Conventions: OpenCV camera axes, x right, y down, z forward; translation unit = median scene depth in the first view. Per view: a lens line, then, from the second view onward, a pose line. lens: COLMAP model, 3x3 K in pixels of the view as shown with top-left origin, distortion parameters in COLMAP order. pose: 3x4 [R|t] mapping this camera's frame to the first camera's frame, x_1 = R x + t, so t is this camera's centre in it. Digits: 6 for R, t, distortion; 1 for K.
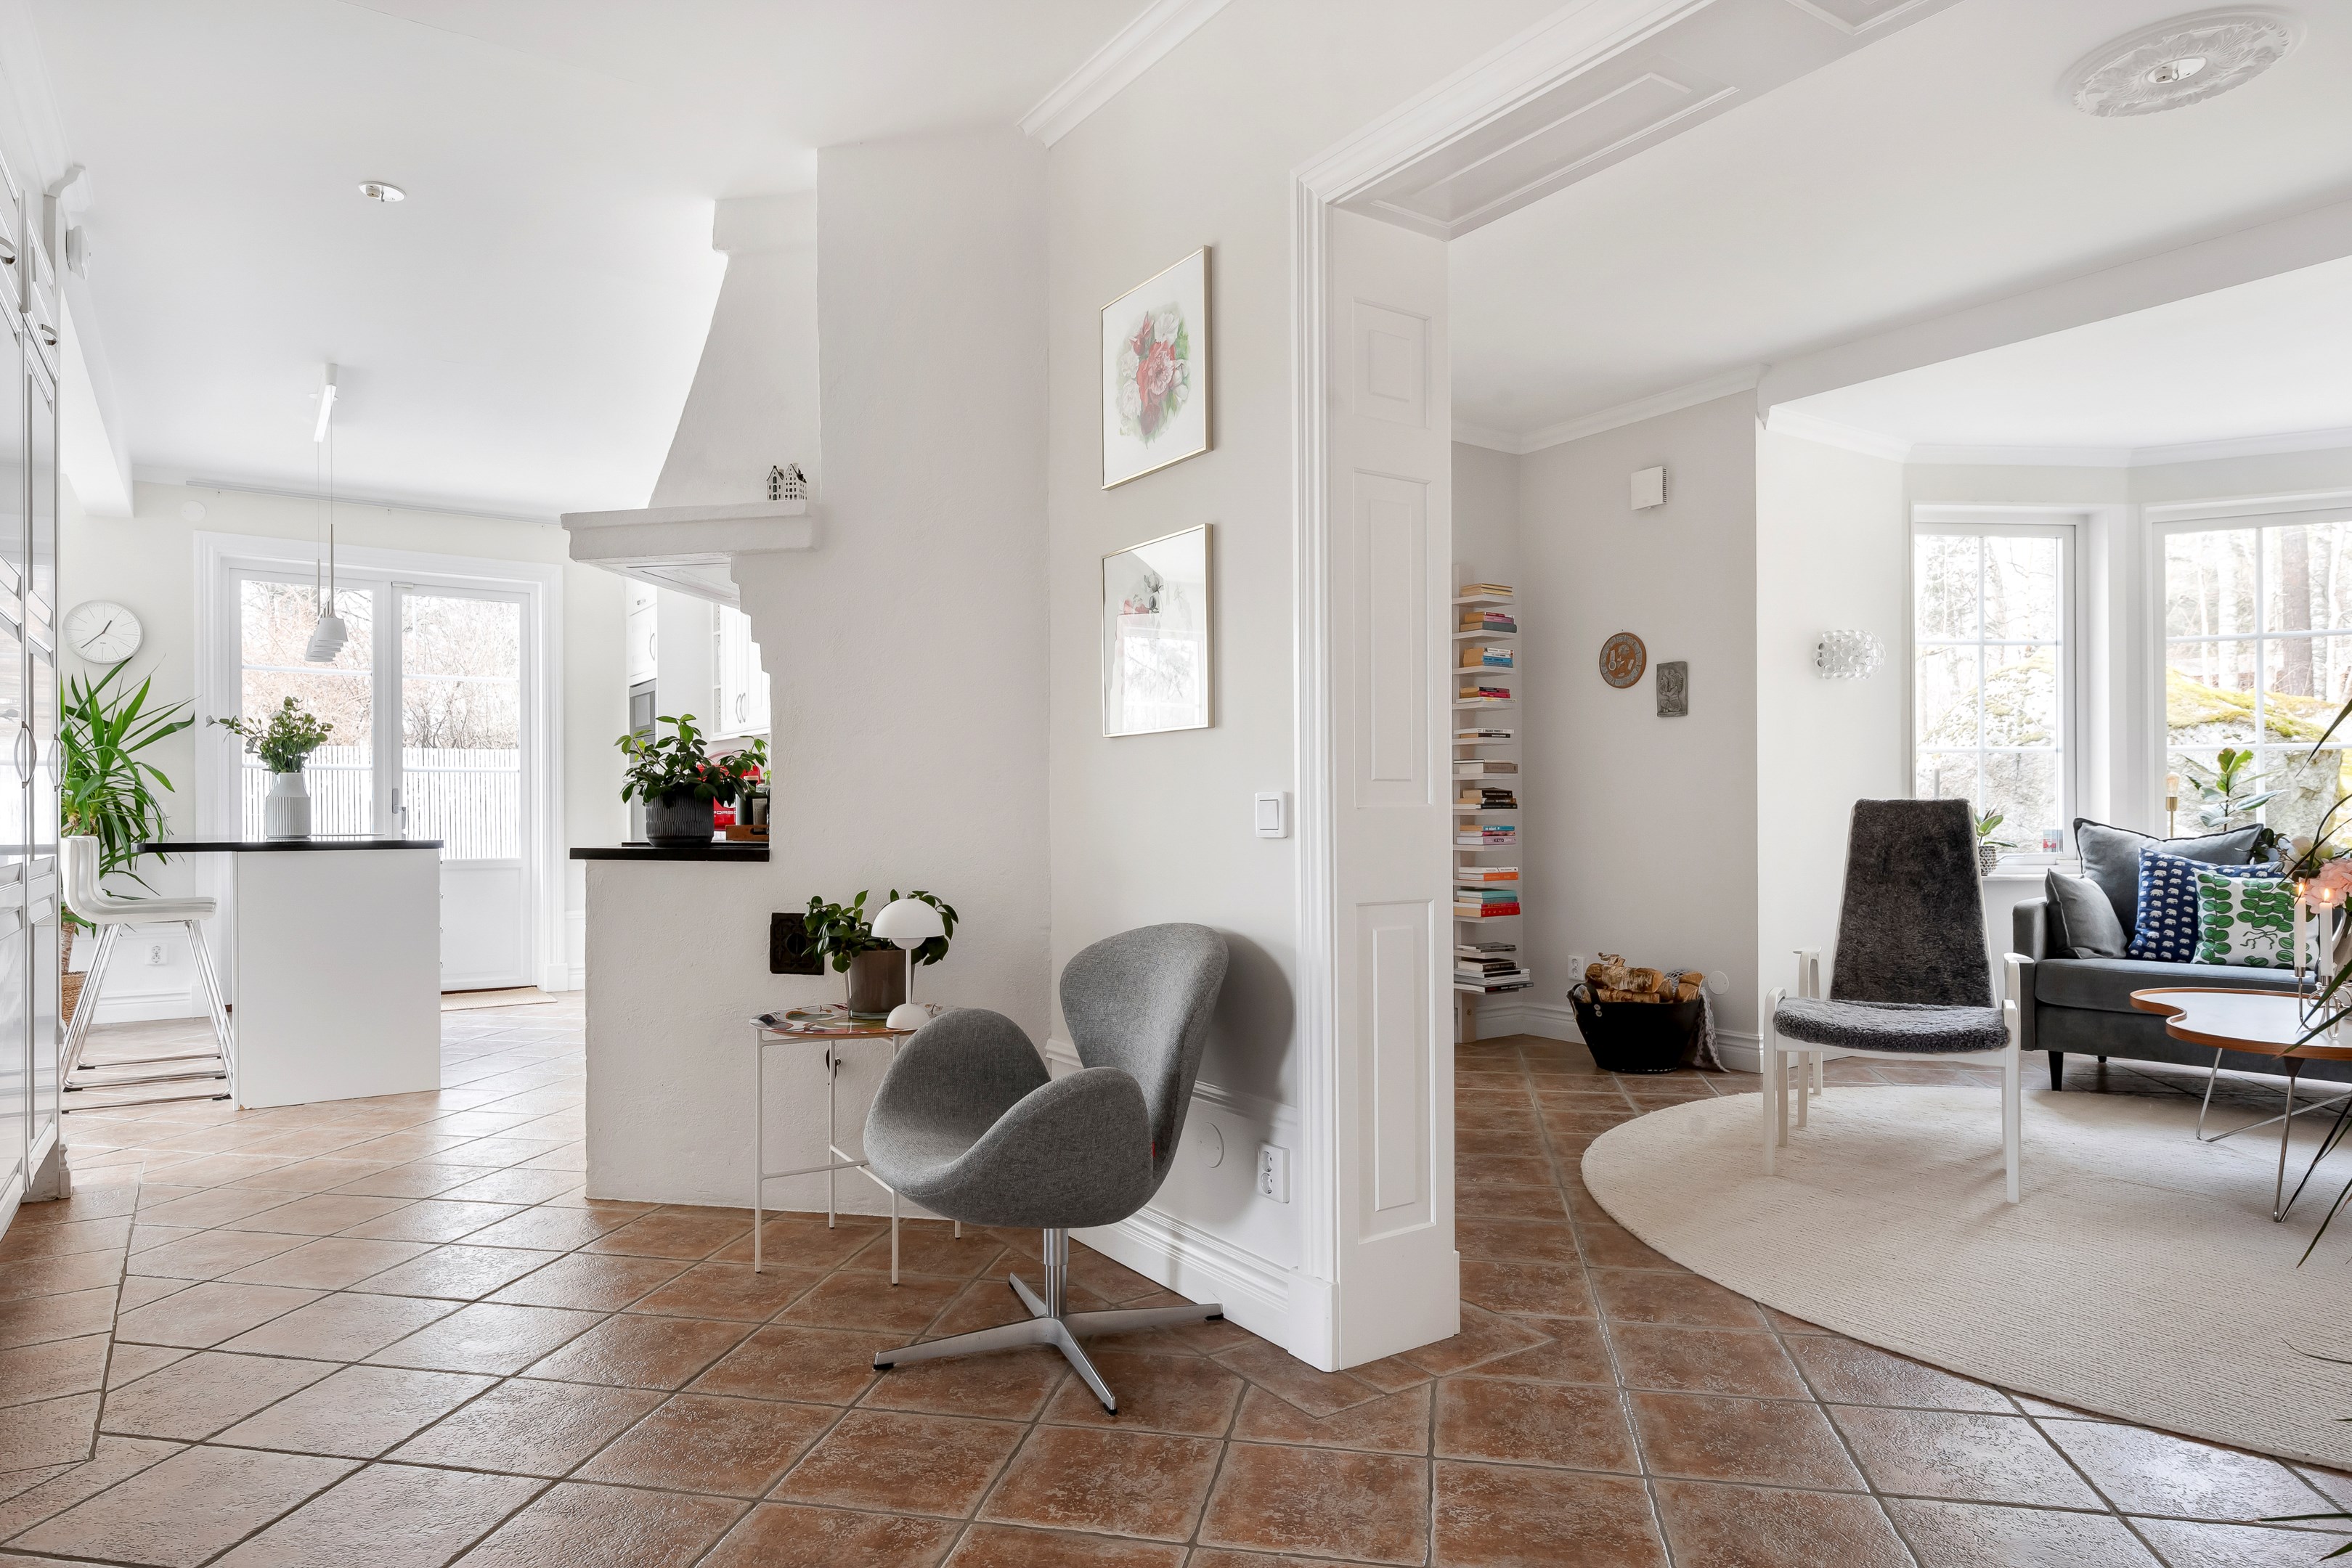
lens RADIAL K [[1382.9, 0, 1180.9], [0, 1382.9, 809.0], [0, 0, 1]] dist [0.004161, -0.000521]
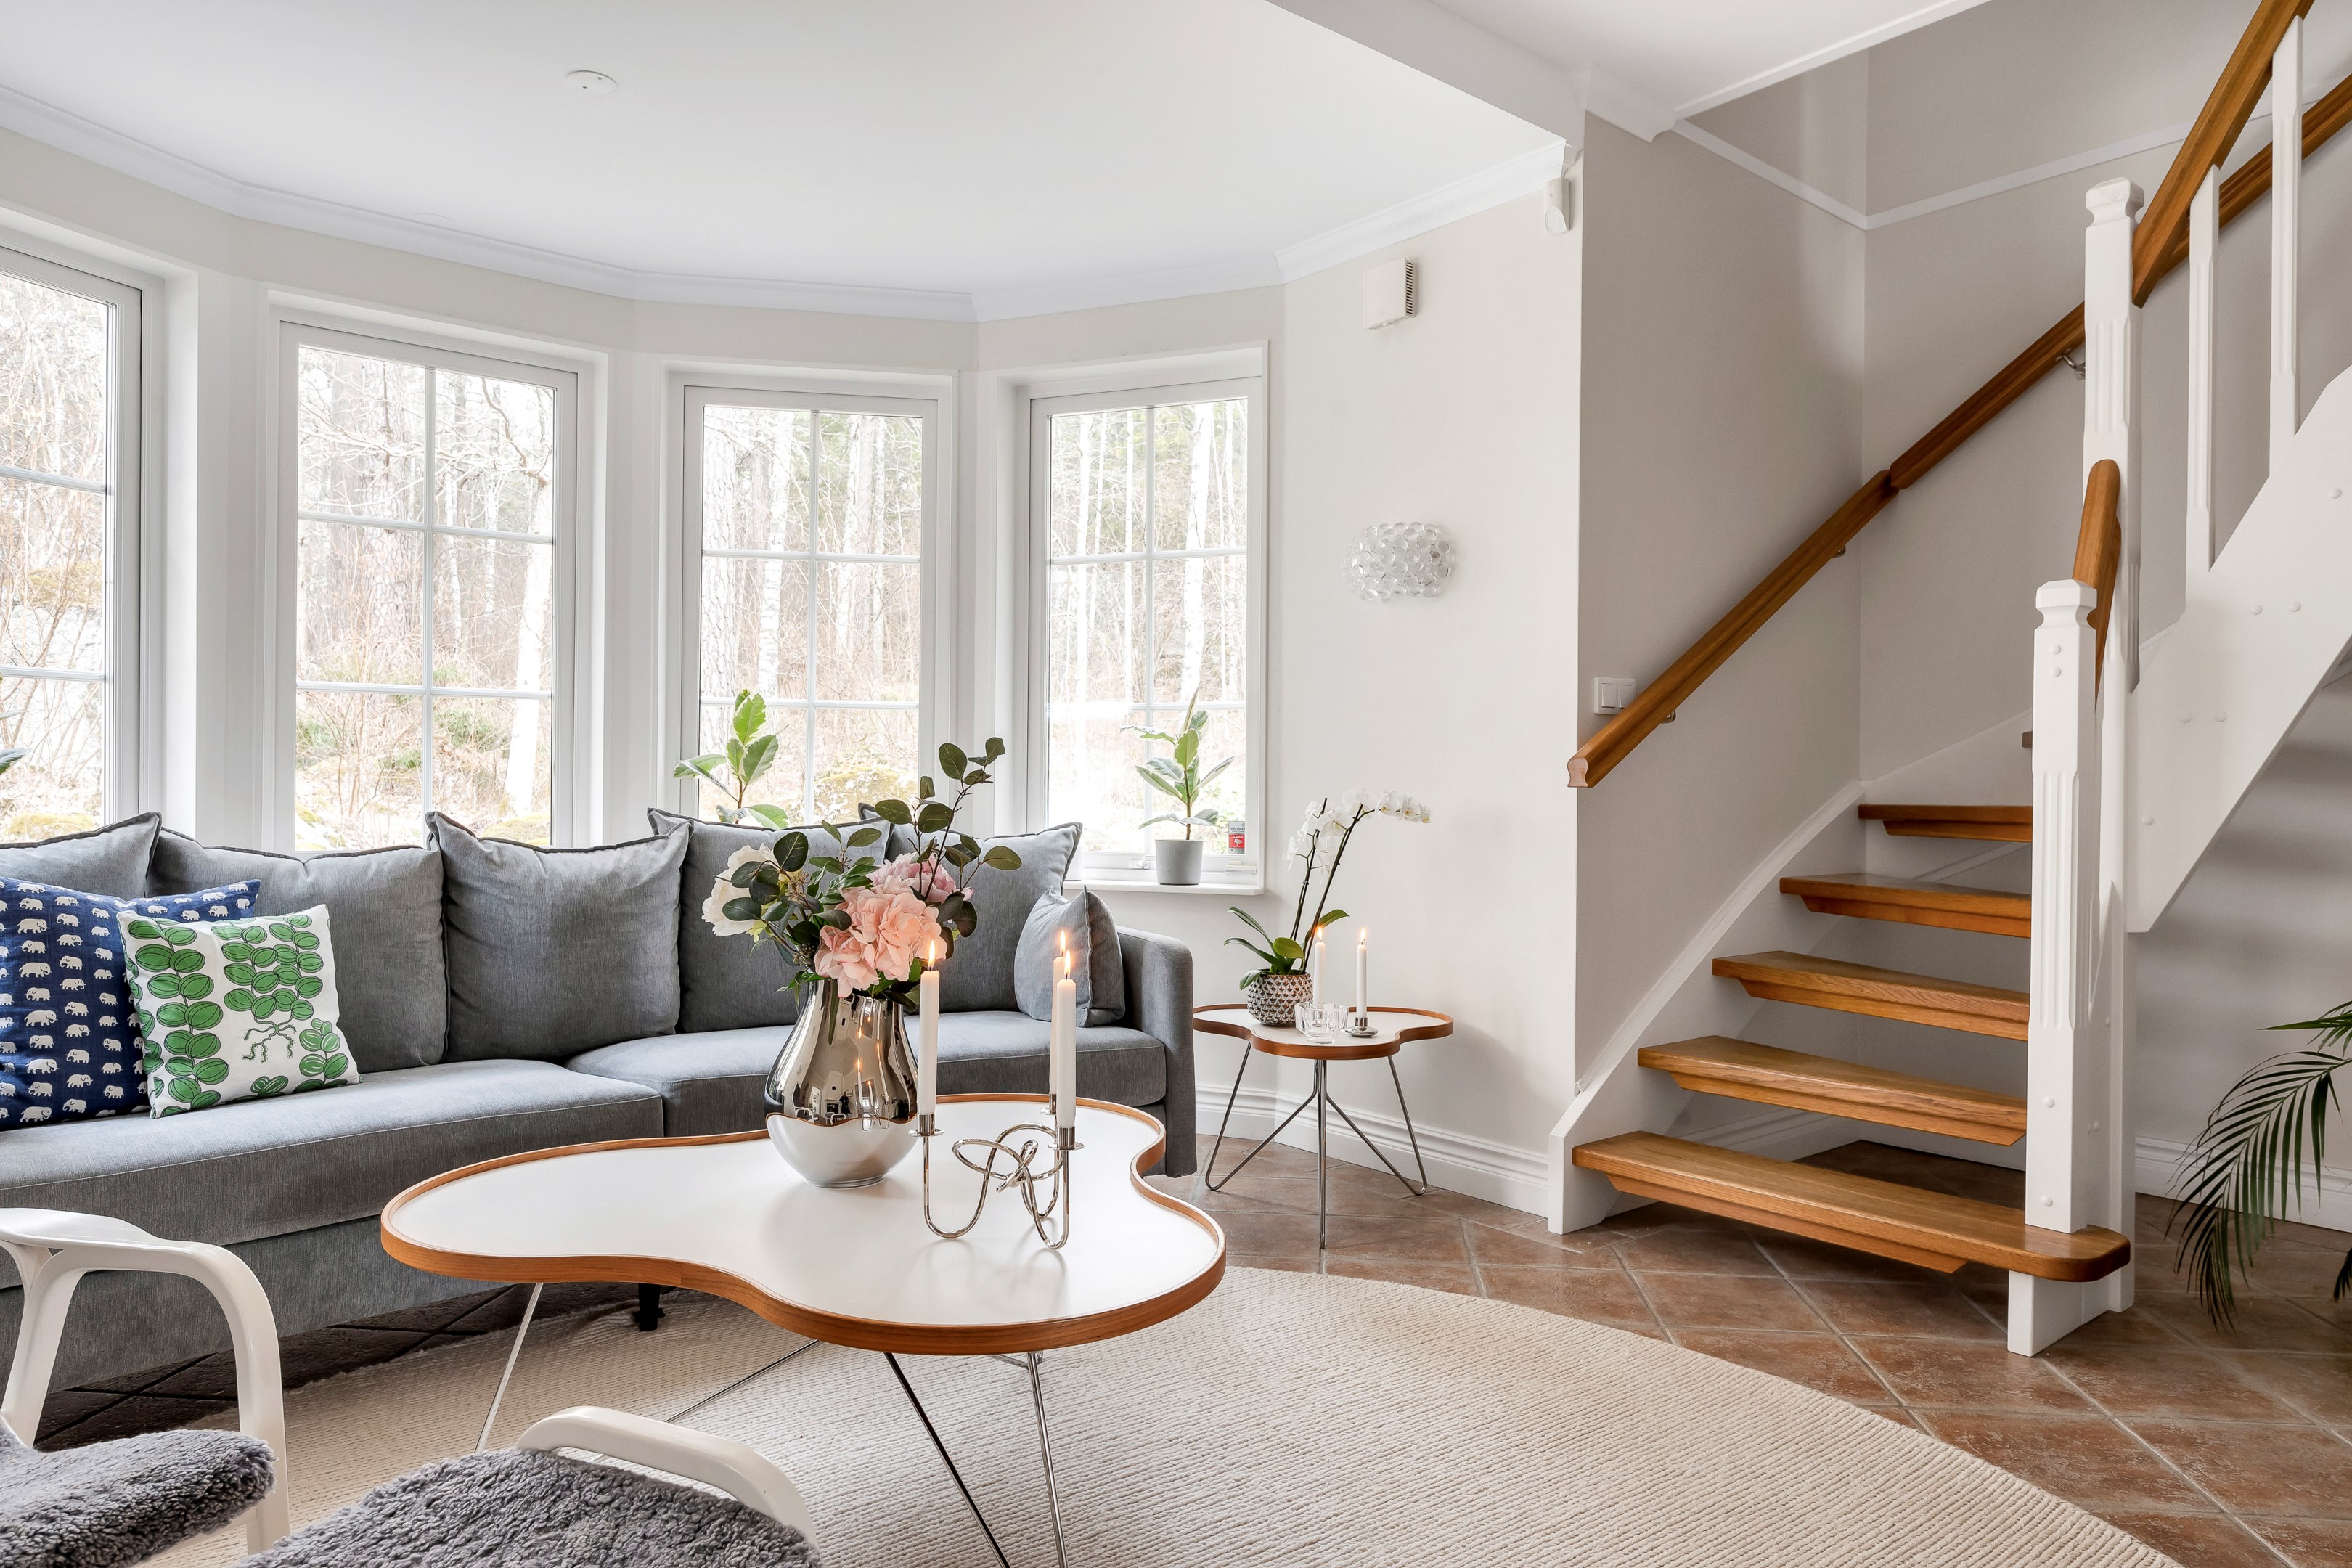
lens RADIAL K [[1474.3, 0, 1171.7], [0, 1474.3, 783.5], [0, 0, 1]] dist [-0.001864, -0.000791]
pose [[-0.098147, 0.004835, 0.995160, 0.196898], [-0.009781, 0.999935, -0.005823, -0.000808], [-0.995124, -0.010305, -0.098094, 0.695353]]
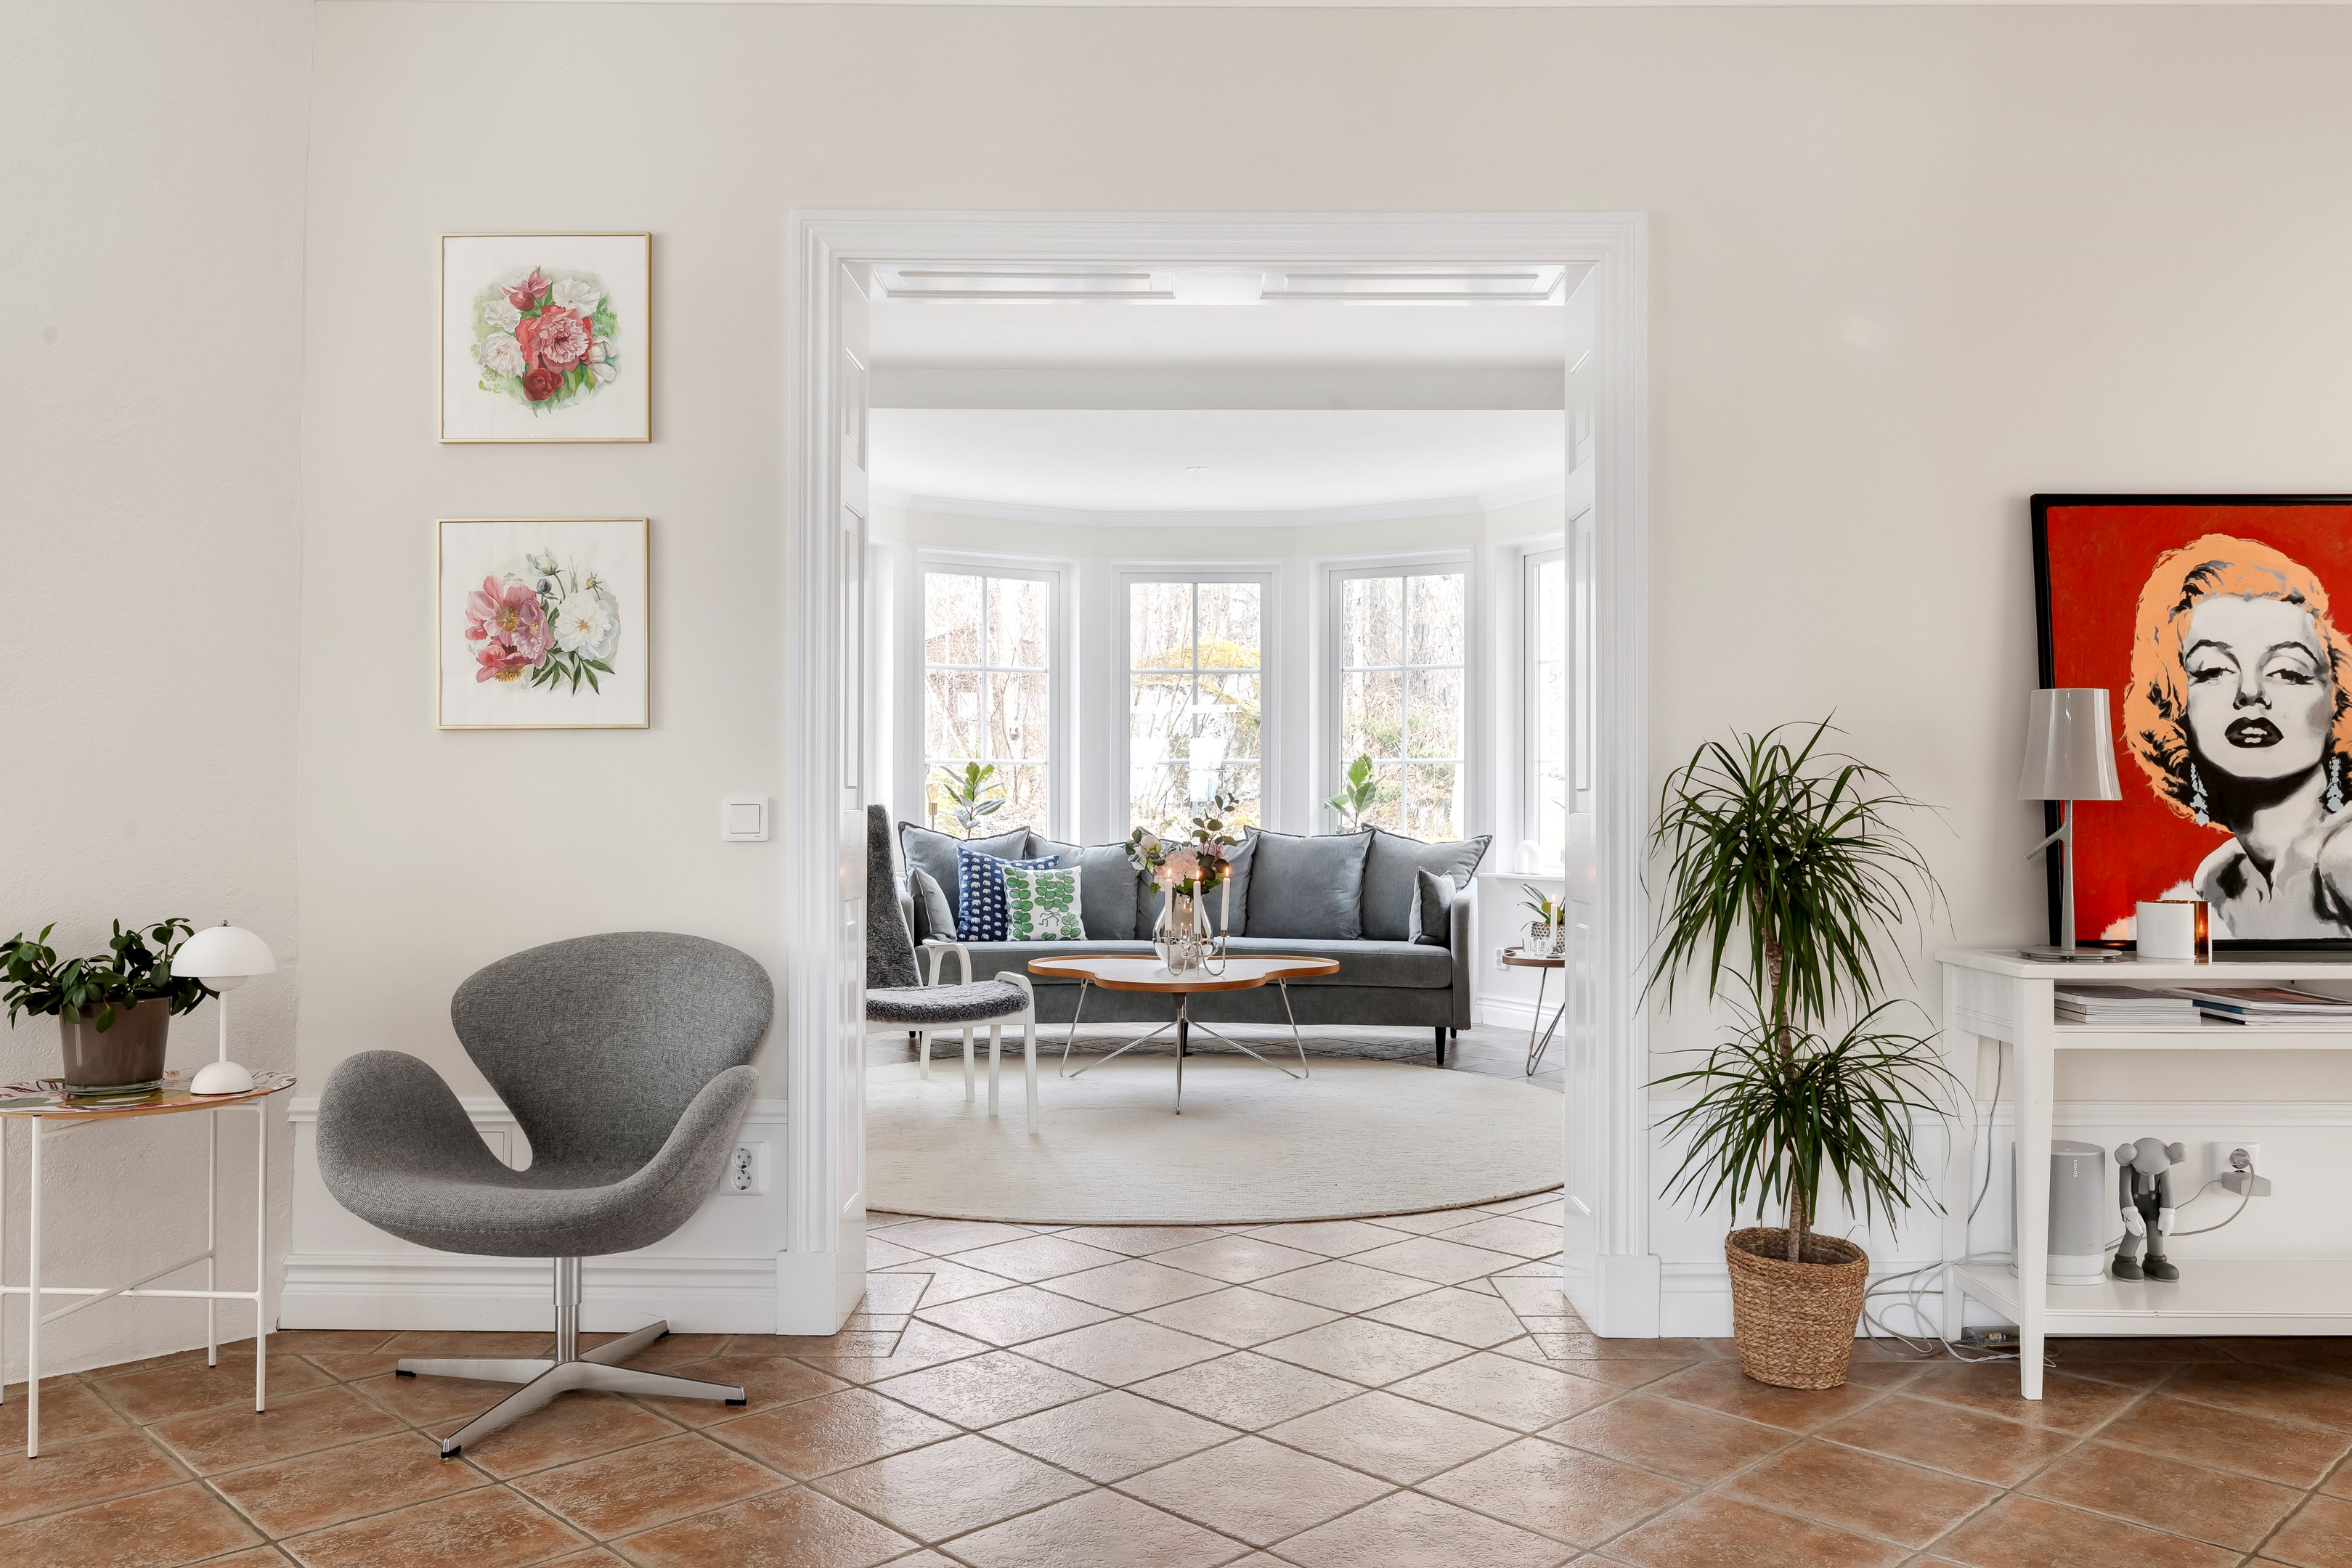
lens RADIAL K [[1795.0, 0, 1178.4], [0, 1795.0, 783.3], [0, 0, 1]] dist [-0.004344, -0.001644]
pose [[0.567409, 0.016353, 0.823274, -0.466286], [-0.004109, 0.999847, -0.017029, -0.000529], [-0.823426, 0.006280, 0.567389, -0.009550]]
